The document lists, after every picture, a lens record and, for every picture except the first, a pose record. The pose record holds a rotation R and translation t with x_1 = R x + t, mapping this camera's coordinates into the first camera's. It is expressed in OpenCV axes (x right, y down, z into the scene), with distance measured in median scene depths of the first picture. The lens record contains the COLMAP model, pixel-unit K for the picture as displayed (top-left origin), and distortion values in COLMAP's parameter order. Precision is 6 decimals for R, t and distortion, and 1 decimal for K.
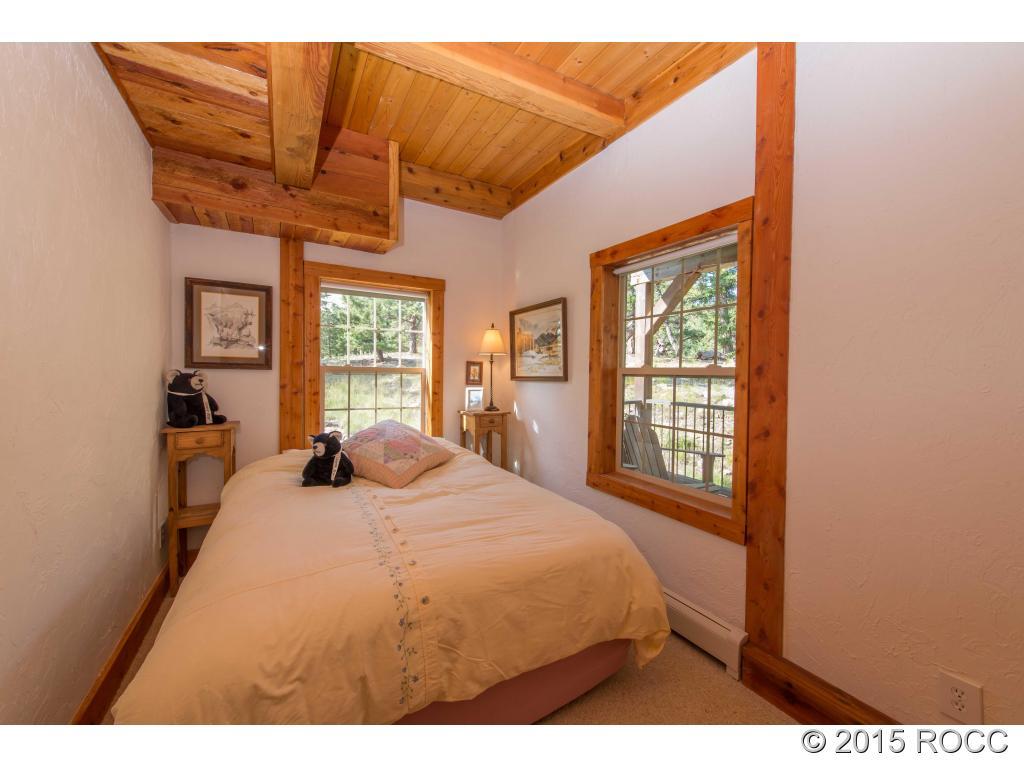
lens RADIAL K [[403.9, 0, 511.5], [0, 403.9, 380.7], [0, 0, 1]] dist [0.007247, -0.002505]
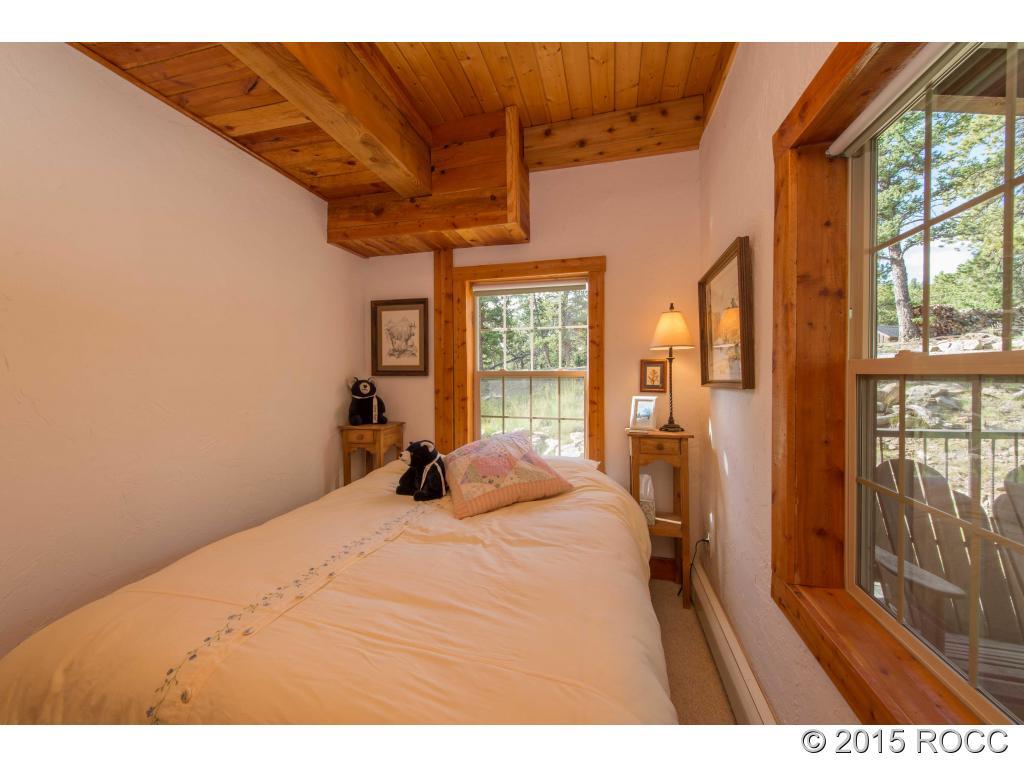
lens RADIAL K [[403.9, 0, 506.2], [0, 403.9, 381.7], [0, 0, 1]] dist [0.007247, -0.002505]
pose [[0.698823, -0.004363, -0.715282, 0.317722], [-0.000374, 0.999979, -0.006465, -0.005384], [0.715295, 0.004785, 0.698806, 0.408949]]
